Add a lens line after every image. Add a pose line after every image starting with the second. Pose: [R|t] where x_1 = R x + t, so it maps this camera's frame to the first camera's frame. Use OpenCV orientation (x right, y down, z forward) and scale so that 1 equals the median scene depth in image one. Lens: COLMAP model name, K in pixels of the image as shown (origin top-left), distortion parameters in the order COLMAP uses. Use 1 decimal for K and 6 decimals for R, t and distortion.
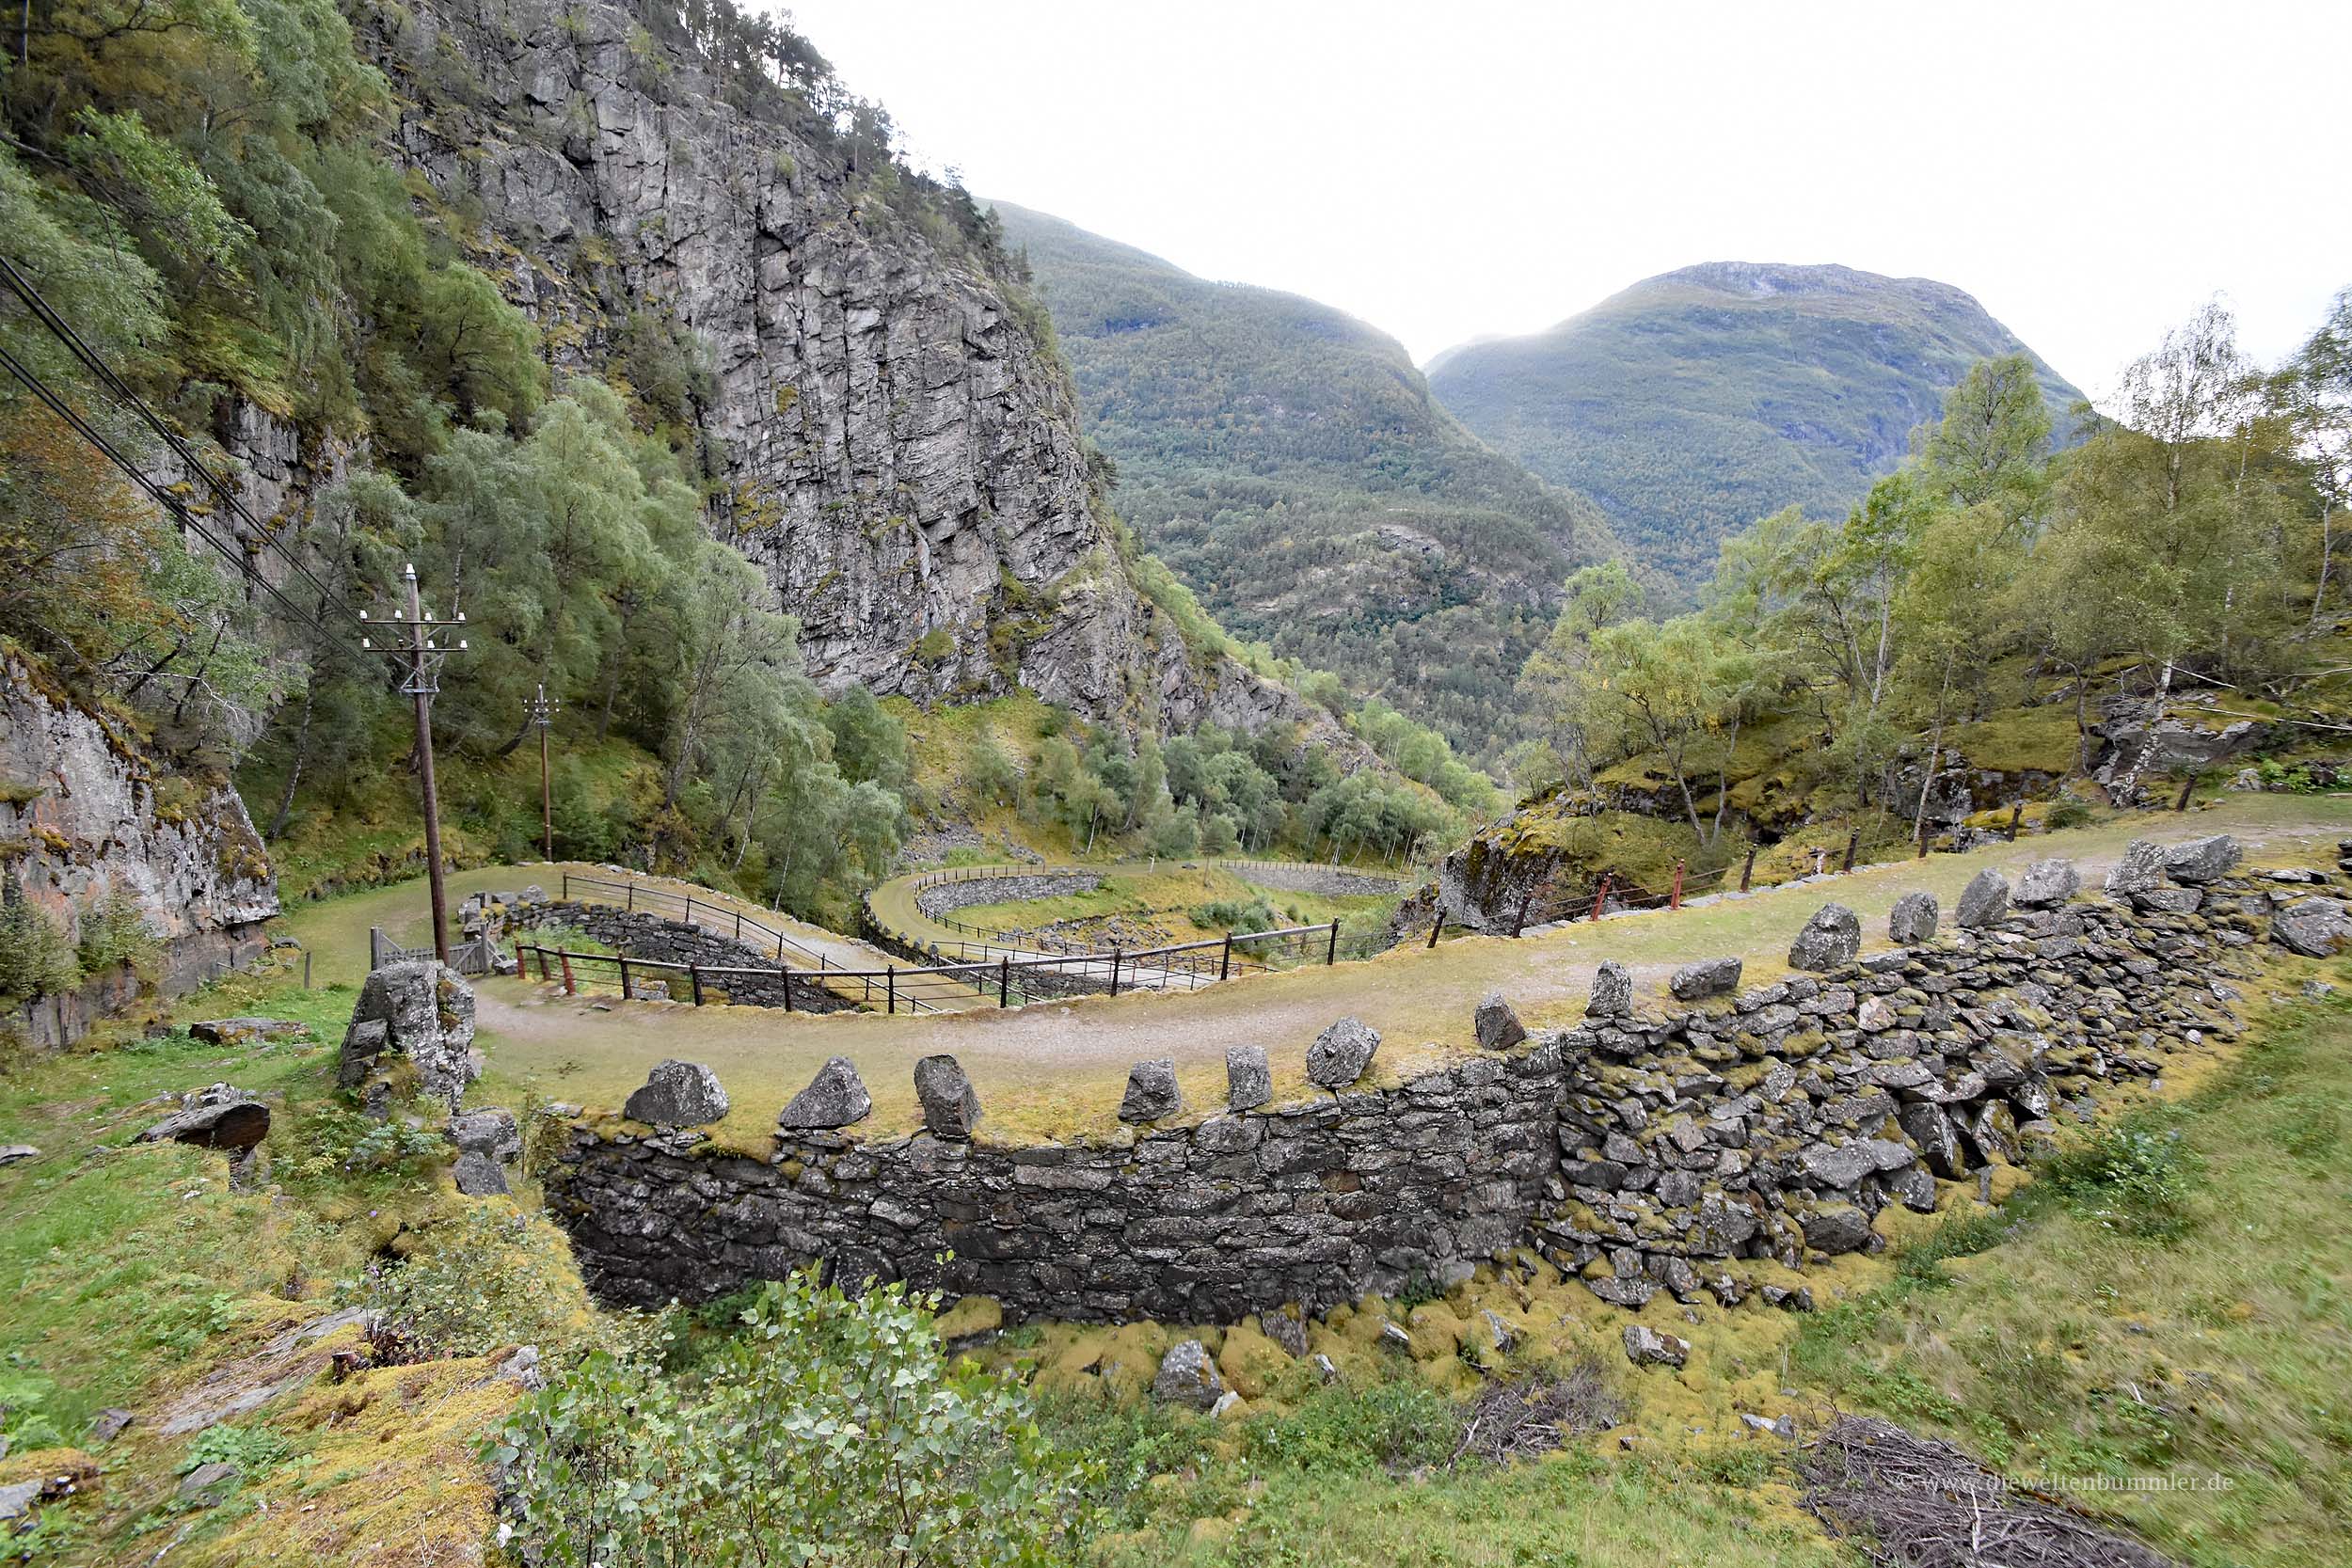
lens RADIAL K [[1023.1, 0, 1172.5], [0, 1023.1, 781.3], [0, 0, 1]] dist [0.008722, -0.005404]
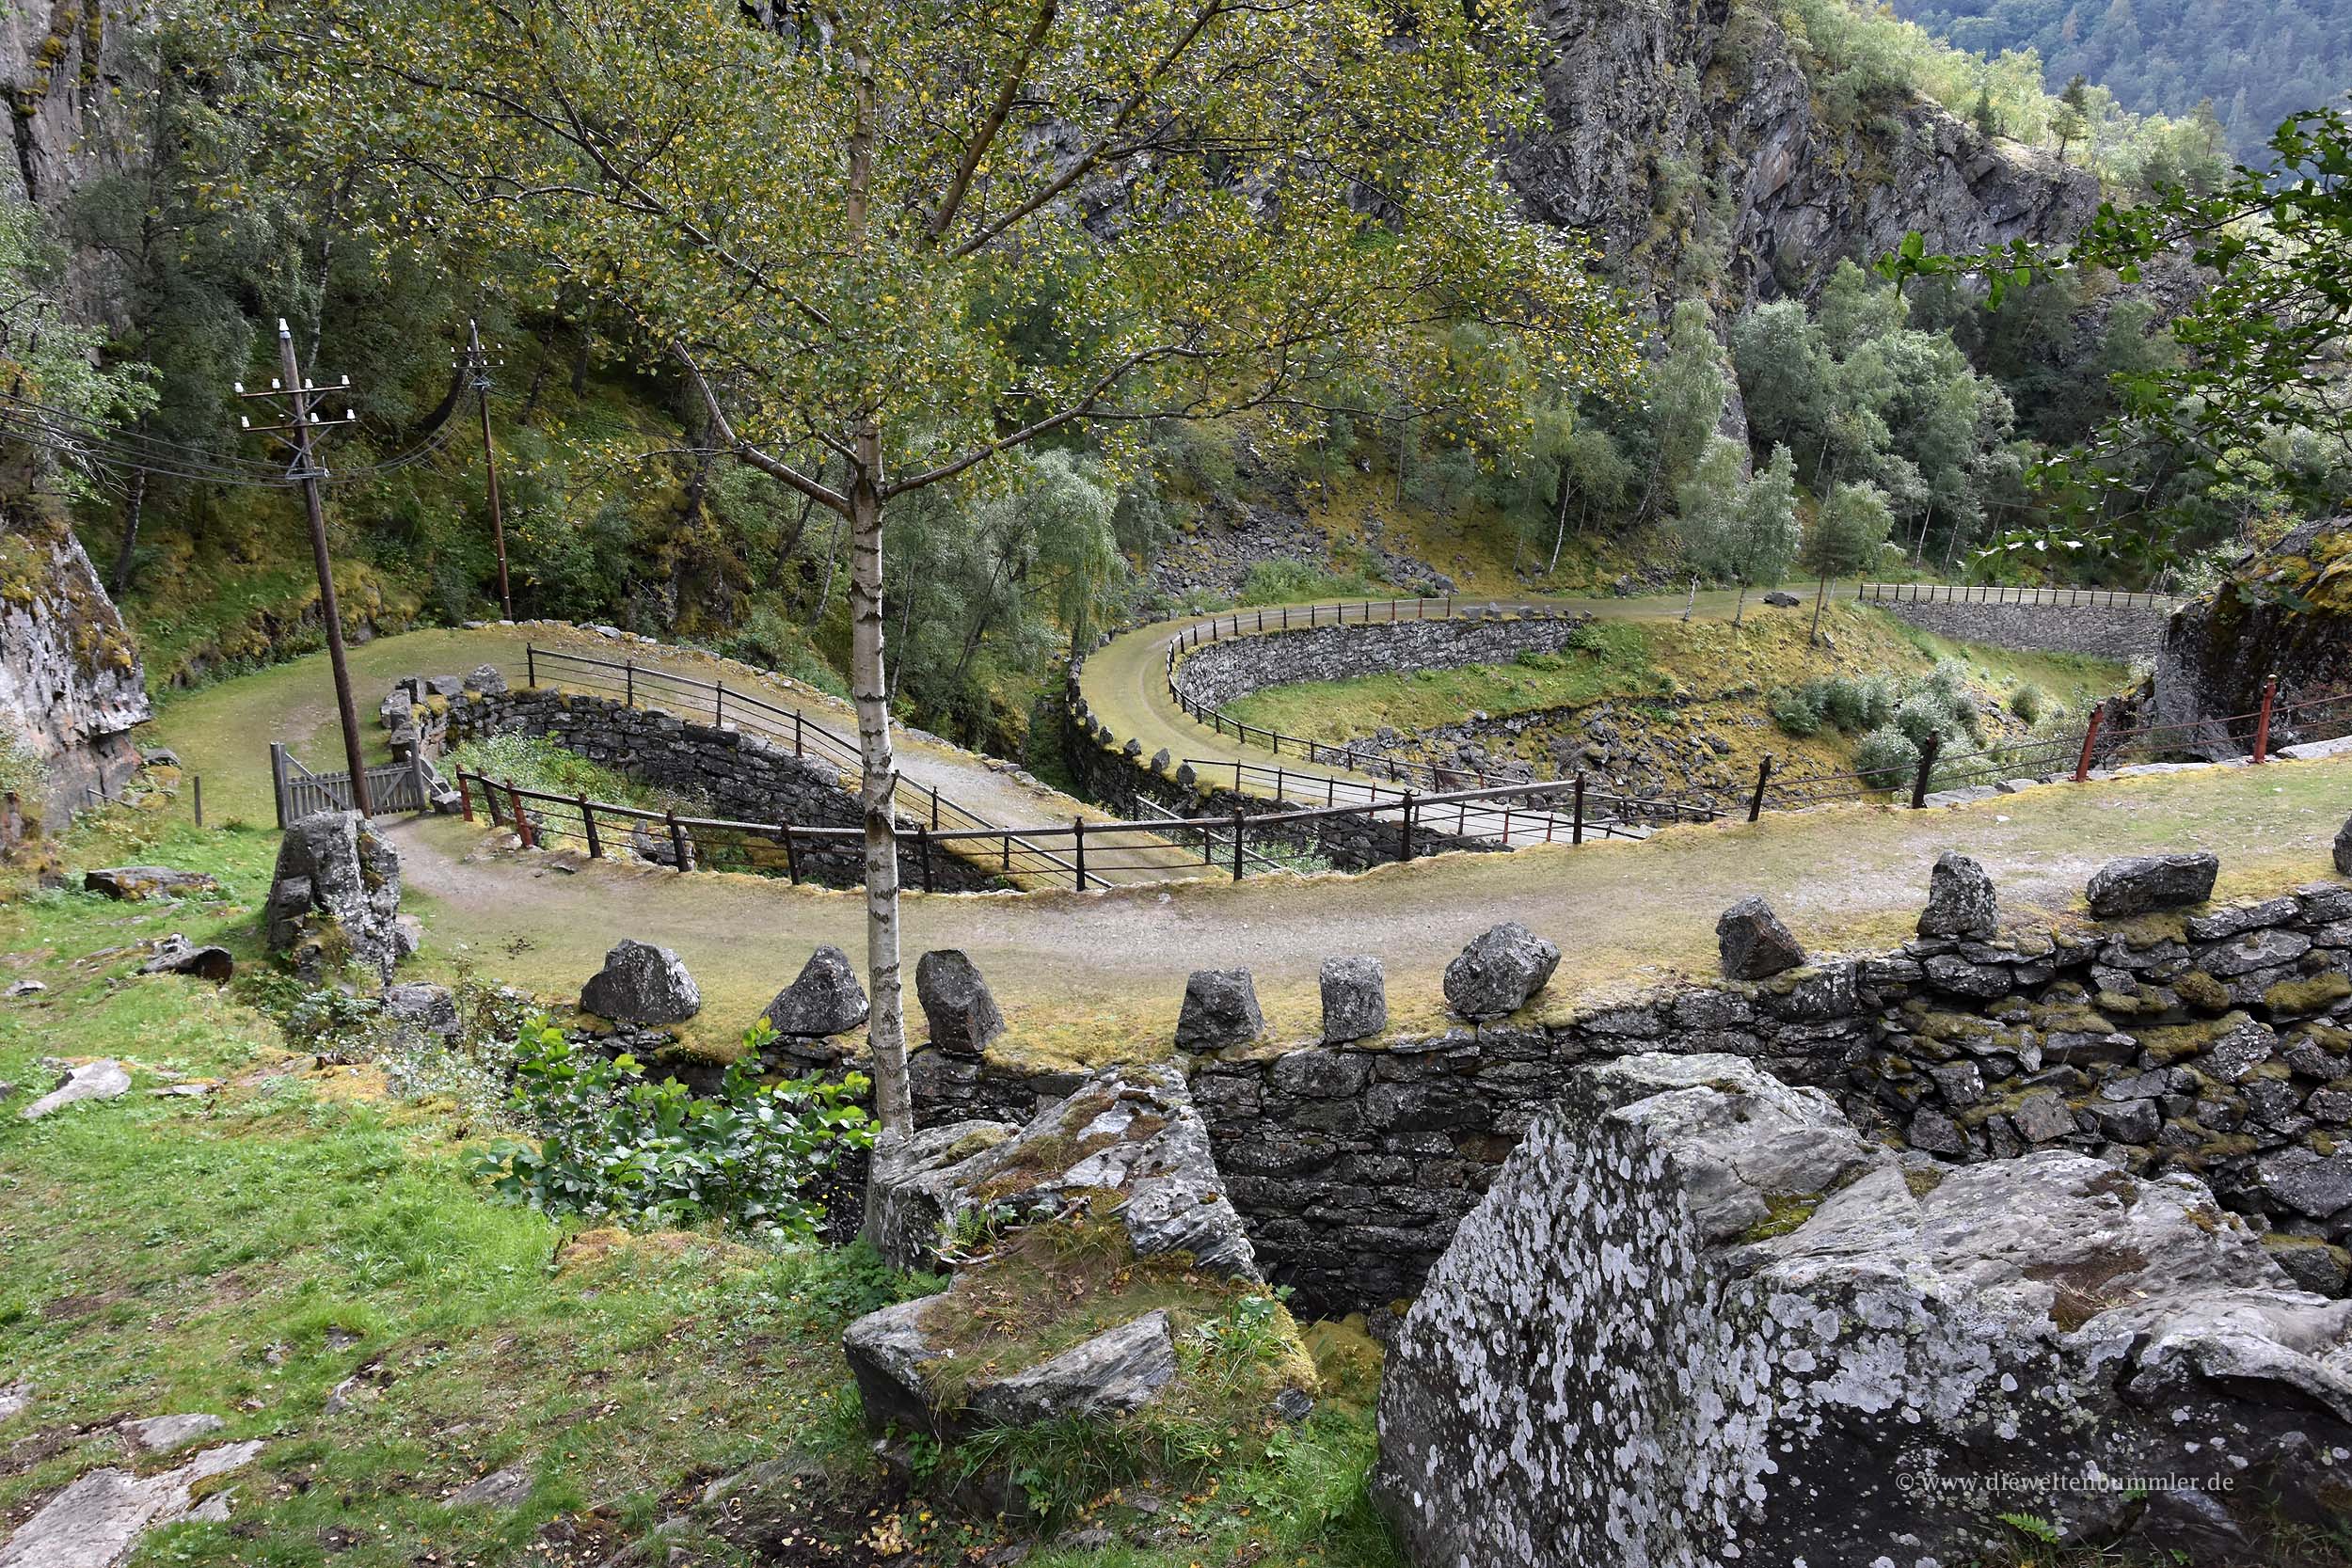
lens RADIAL K [[2333.0, 0, 1210.6], [0, 2333.0, 793.4], [0, 0, 1]] dist [0.004118, 0.000000]
pose [[0.964808, 0.025566, -0.261710, 0.151262], [0.020539, 0.984895, 0.171931, -0.050429], [0.262153, -0.171256, 0.949709, -0.206837]]
